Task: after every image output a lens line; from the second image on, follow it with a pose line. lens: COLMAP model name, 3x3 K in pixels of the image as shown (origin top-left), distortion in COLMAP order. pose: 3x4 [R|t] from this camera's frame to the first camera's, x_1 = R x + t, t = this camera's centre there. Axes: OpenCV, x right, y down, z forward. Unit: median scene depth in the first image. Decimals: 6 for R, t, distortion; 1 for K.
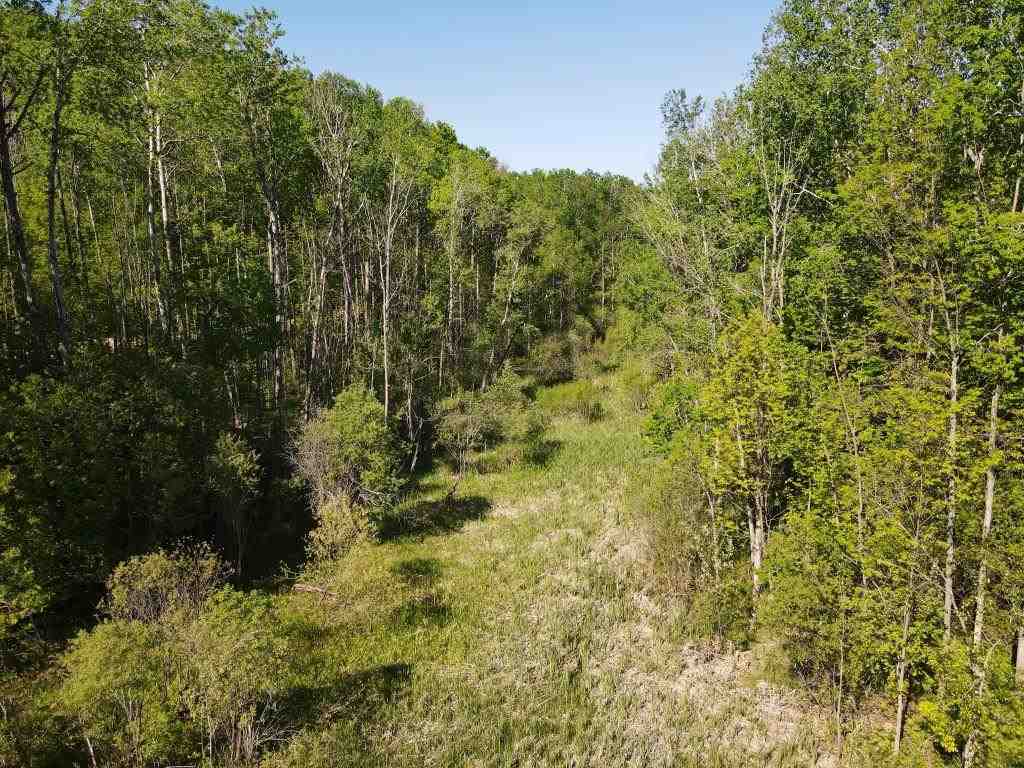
lens RADIAL K [[747.4, 0, 511.5], [0, 747.4, 386.1], [0, 0, 1]] dist [0.015577, 0.003328]
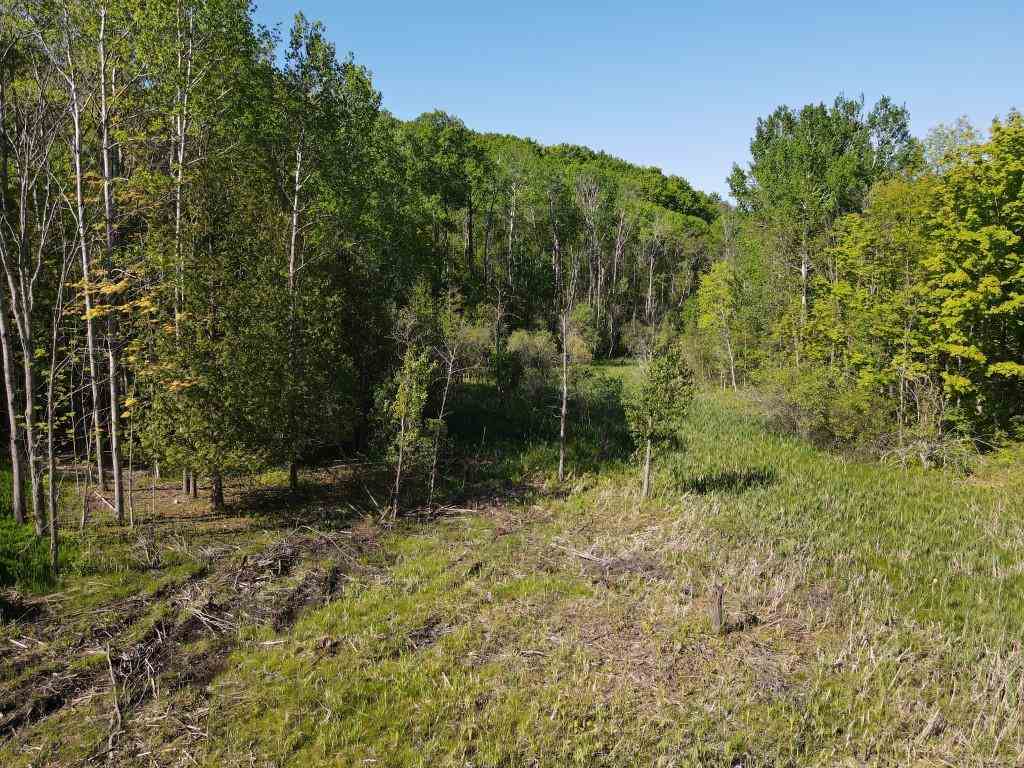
lens RADIAL K [[747.4, 0, 510.2], [0, 747.4, 383.4], [0, 0, 1]] dist [0.015577, 0.003328]
pose [[0.940274, 0.061302, -0.334855, 0.231759], [-0.077695, 0.996335, -0.035769, 0.204366], [0.331435, 0.059649, 0.941591, -0.804392]]
